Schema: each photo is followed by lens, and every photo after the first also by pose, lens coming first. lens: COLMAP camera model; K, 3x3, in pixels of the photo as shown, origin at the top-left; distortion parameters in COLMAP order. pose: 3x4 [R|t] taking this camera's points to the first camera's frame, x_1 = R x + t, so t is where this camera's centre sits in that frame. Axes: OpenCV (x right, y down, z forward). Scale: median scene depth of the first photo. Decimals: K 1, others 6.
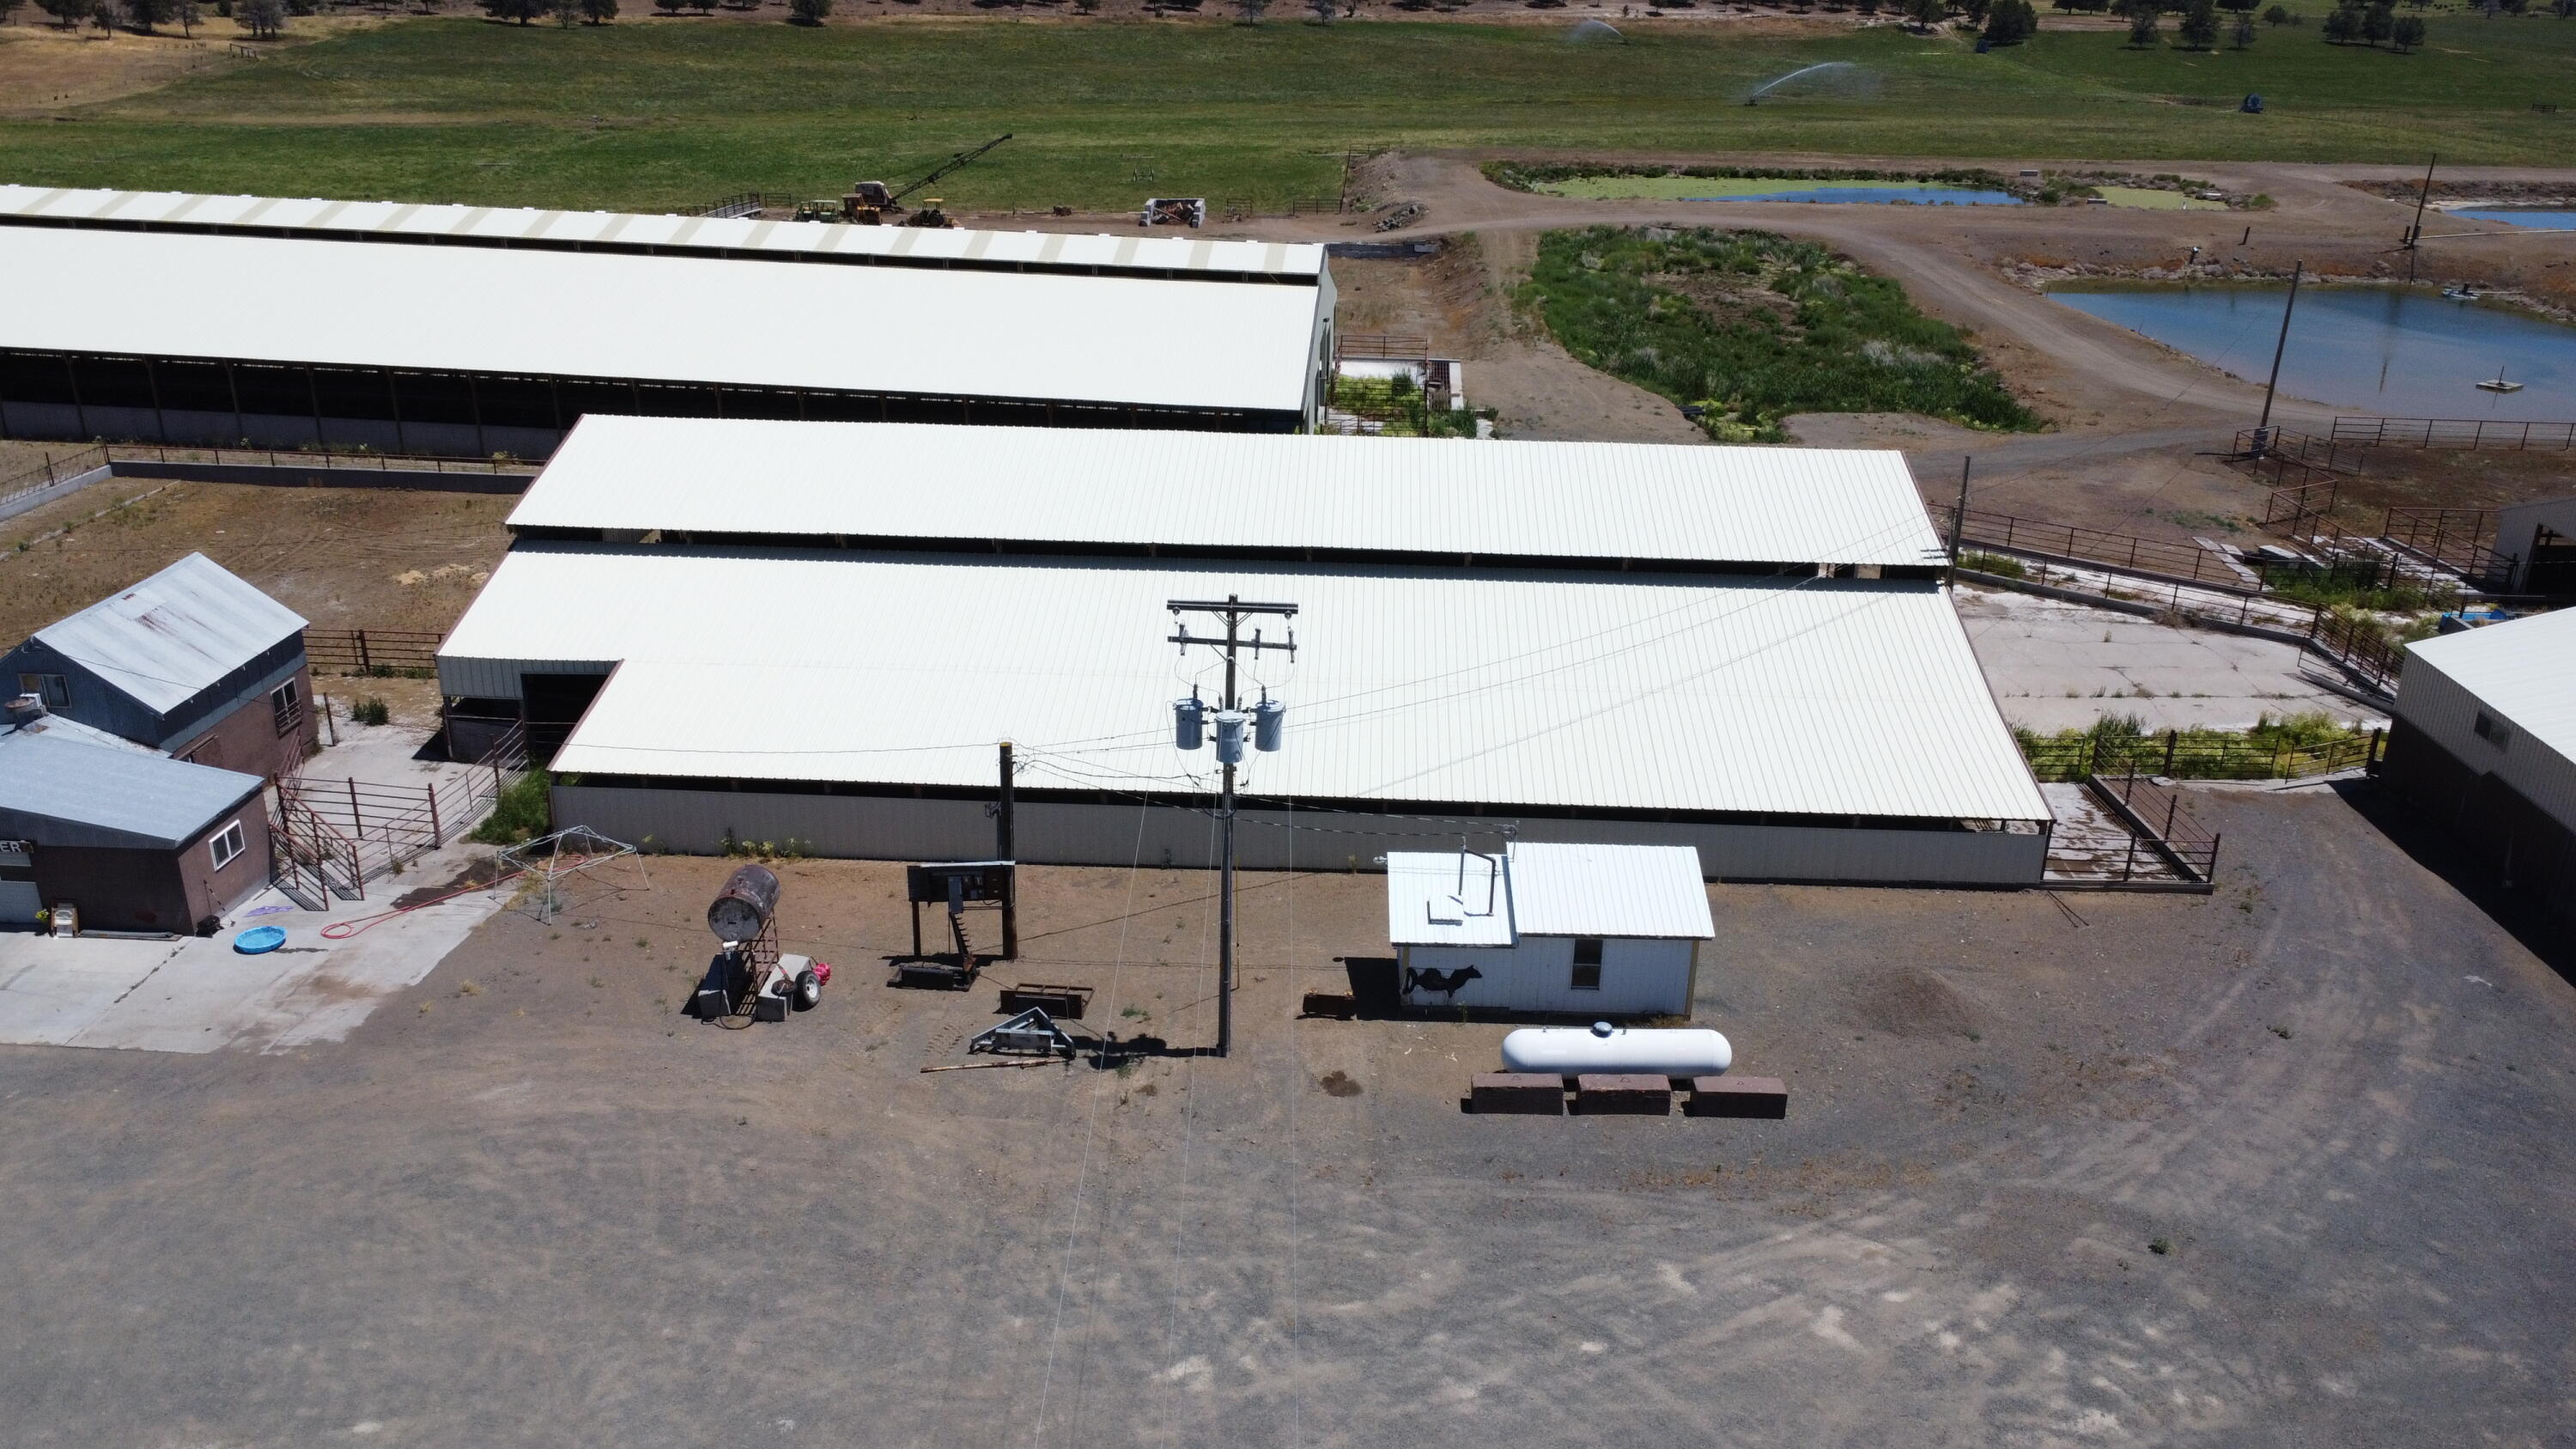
lens RADIAL K [[1929.0, 0, 1292.0], [0, 1929.0, 731.9], [0, 0, 1]] dist [0.005658, -0.004902]
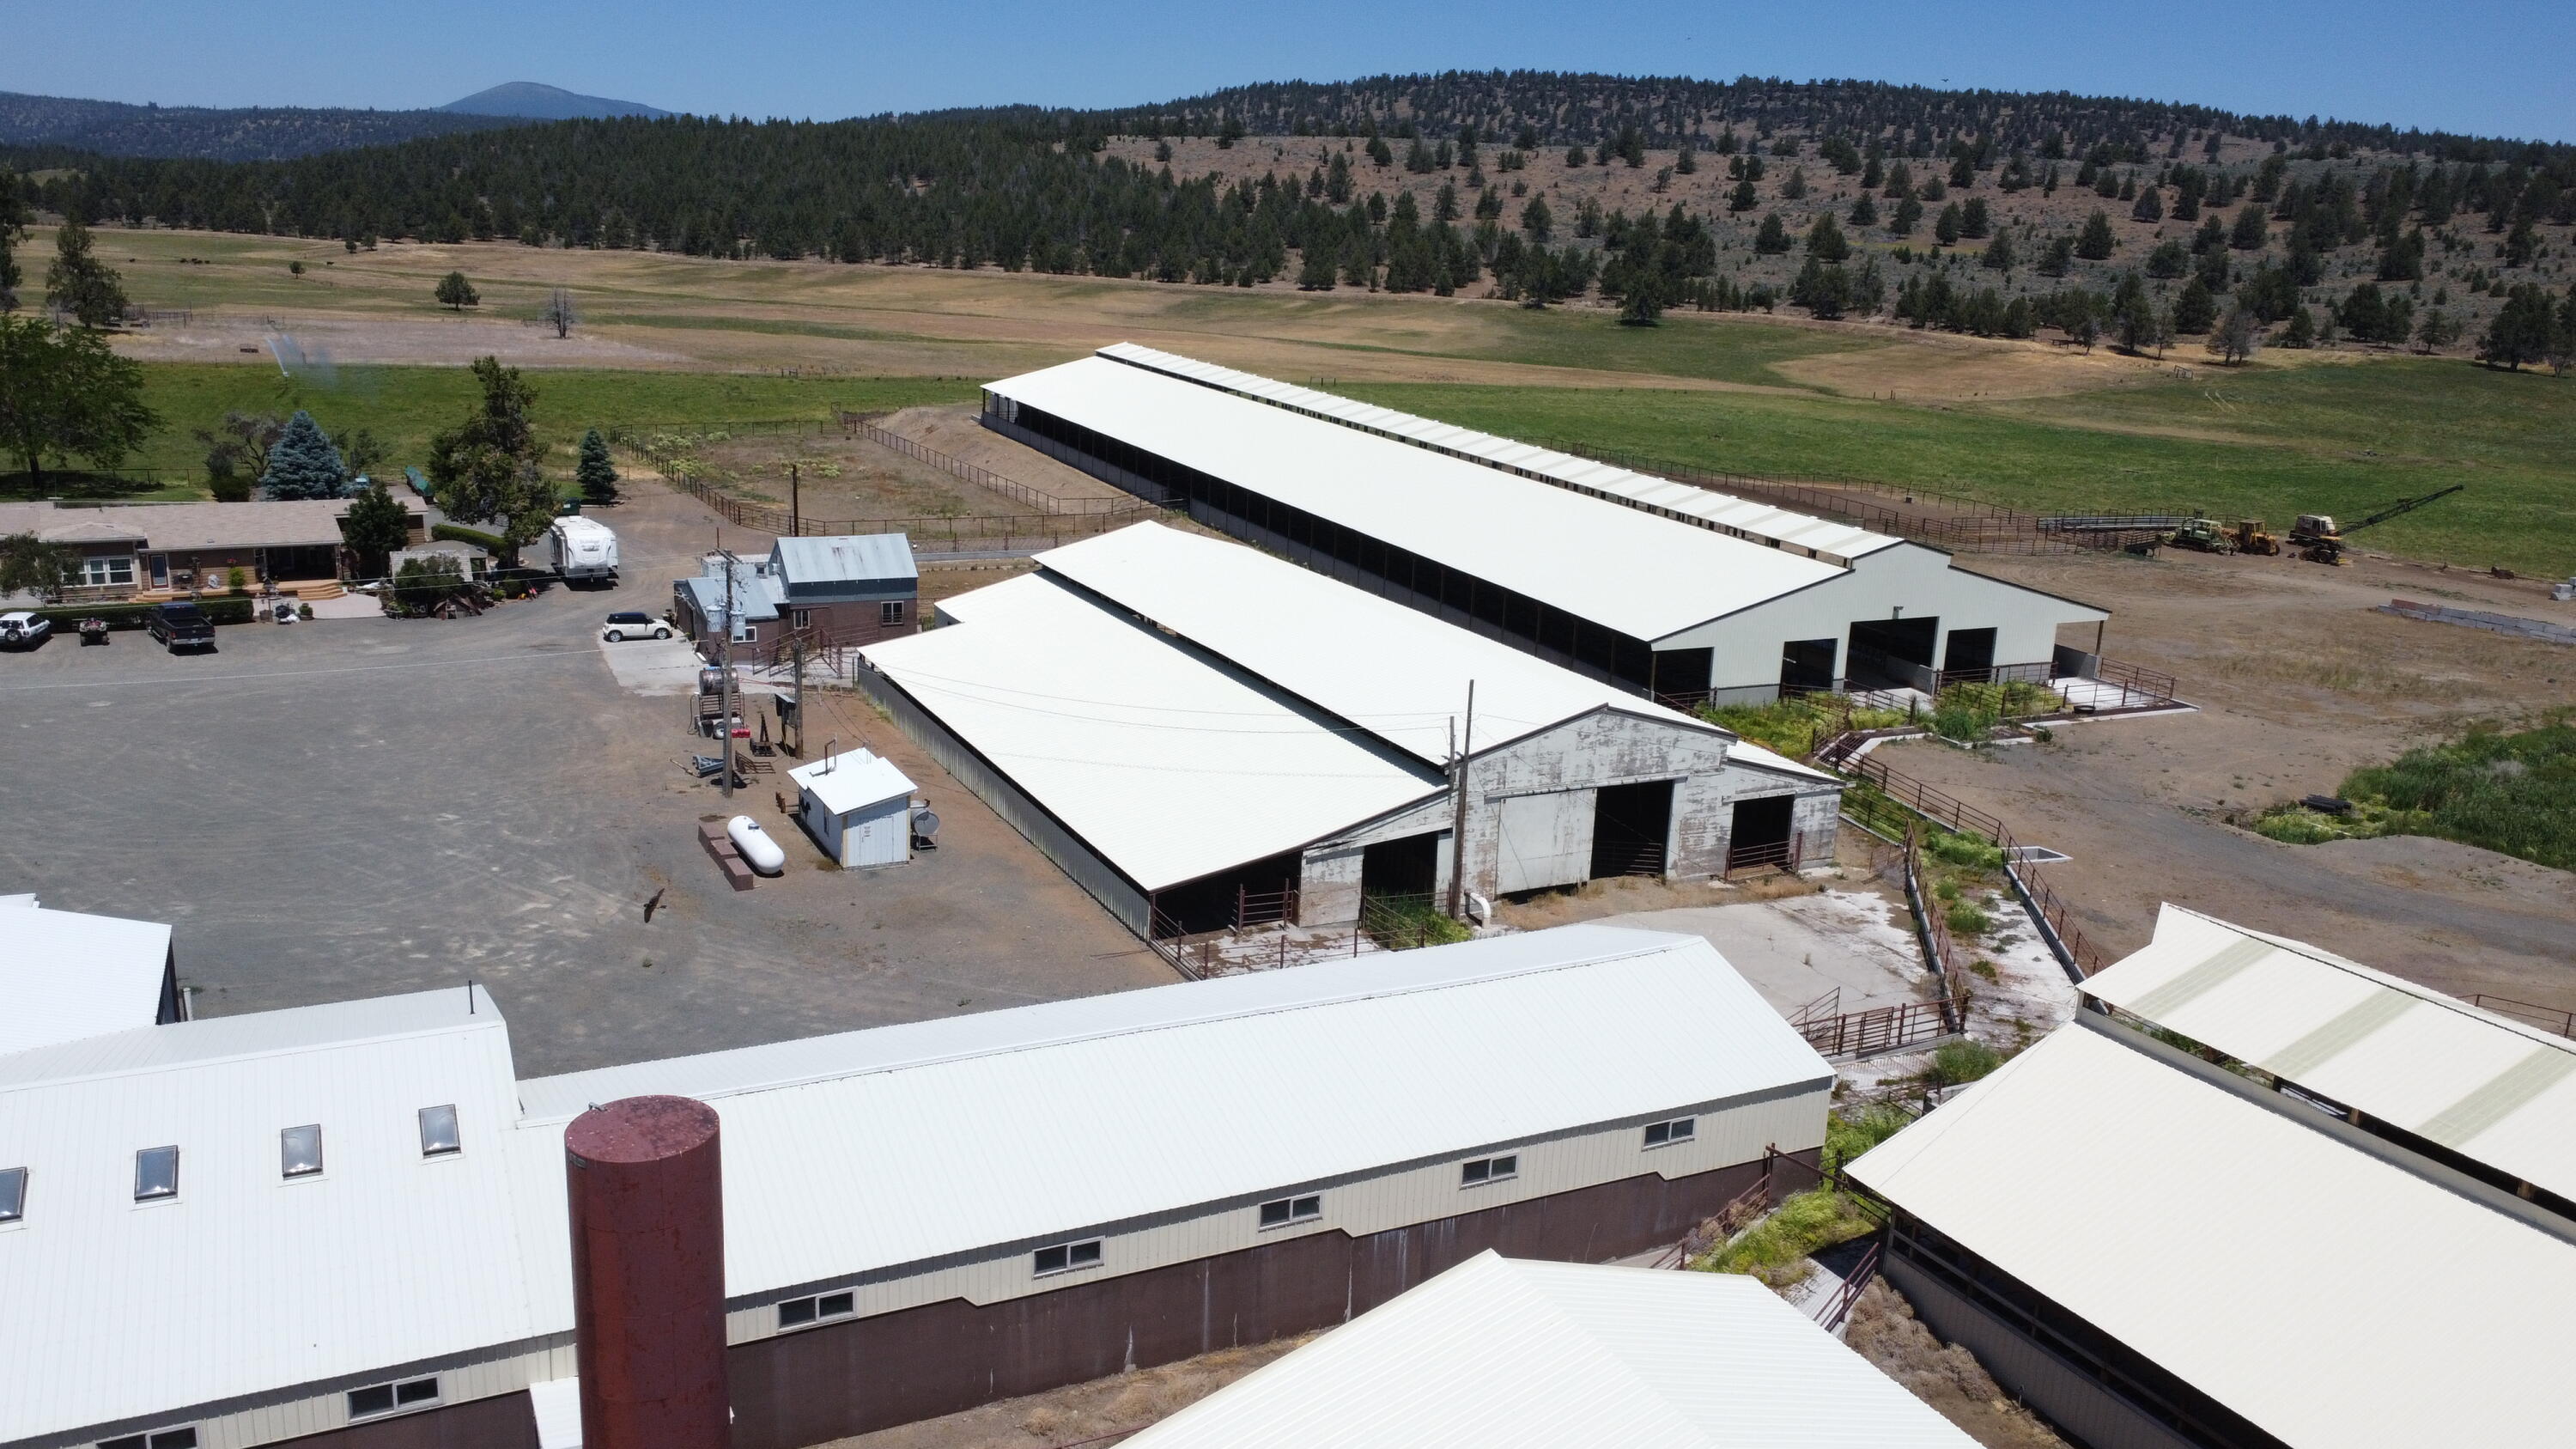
lens RADIAL K [[1929.0, 0, 1291.3], [0, 1929.0, 730.5], [0, 0, 1]] dist [0.005658, -0.004902]
pose [[0.482802, 0.223719, -0.846671, 1.106838], [-0.358023, 0.932754, 0.042308, -0.105400], [0.799201, 0.282702, 0.530432, 0.255801]]
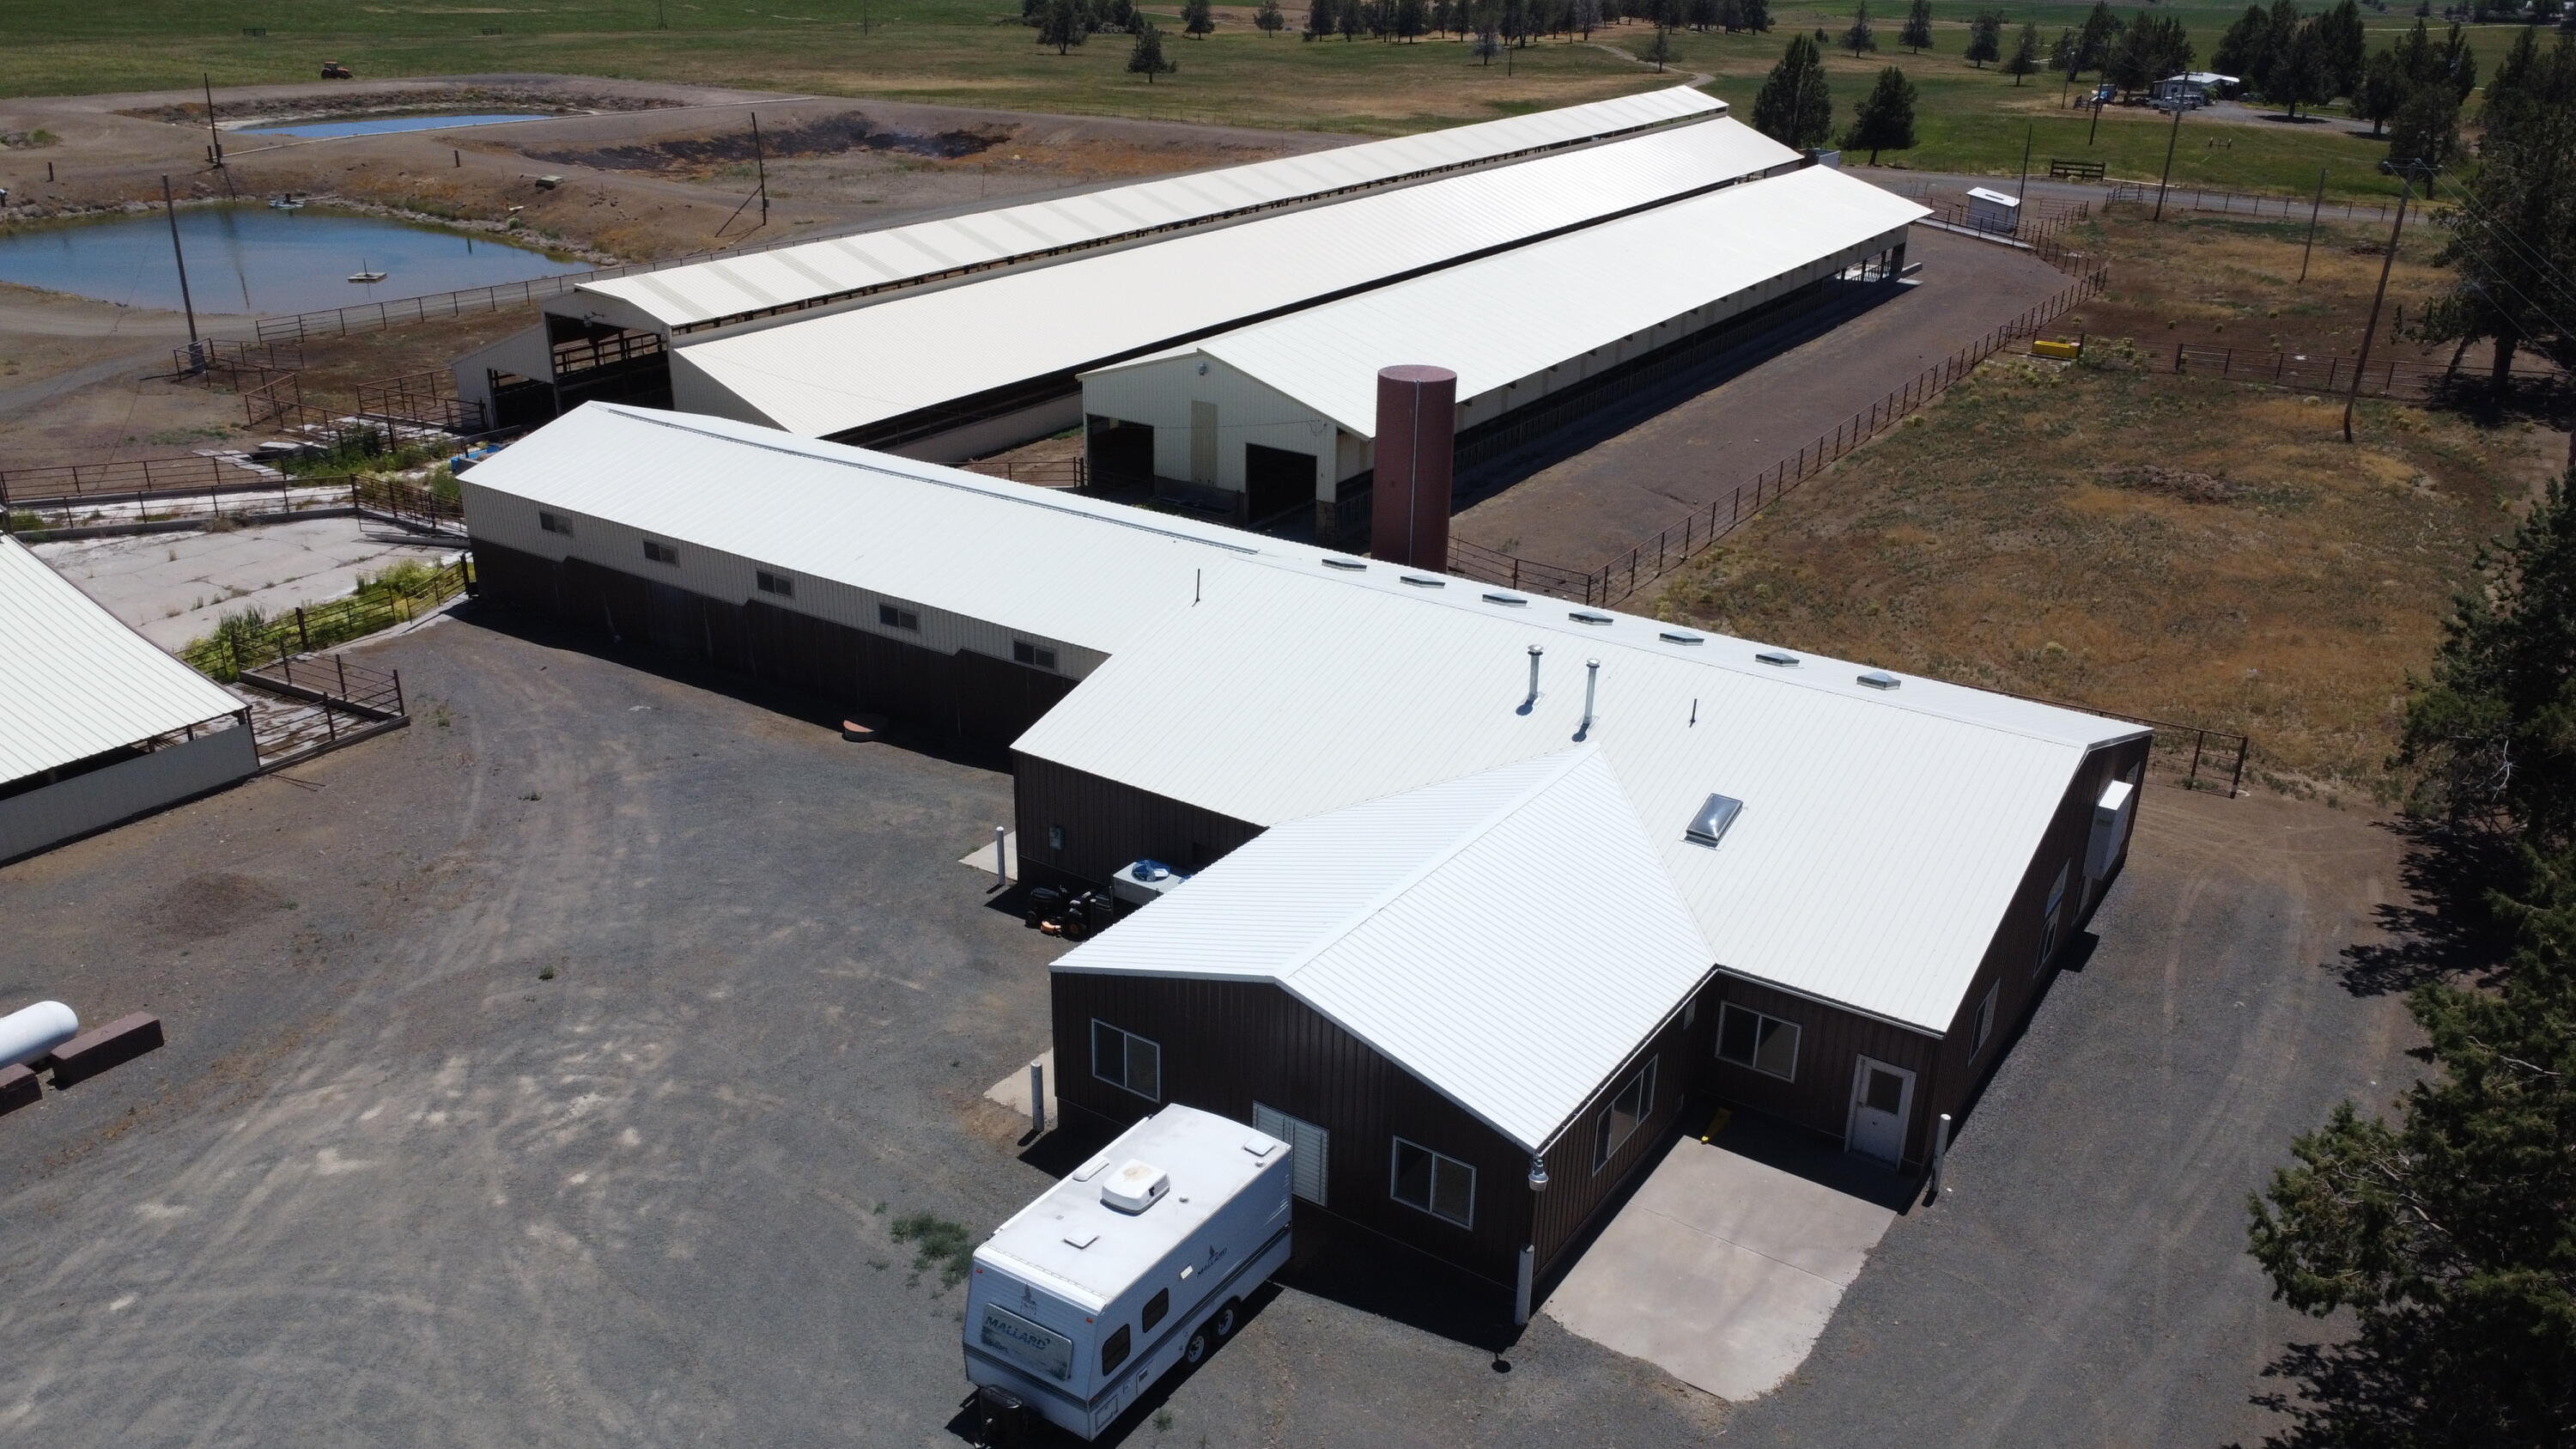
lens RADIAL K [[1929.0, 0, 1289.5], [0, 1929.0, 732.1], [0, 0, 1]] dist [0.005658, -0.004902]
pose [[0.516065, -0.334141, 0.788687, -0.099164], [0.309867, 0.931238, 0.191778, 0.023832], [-0.798536, 0.145418, 0.584118, -0.031733]]
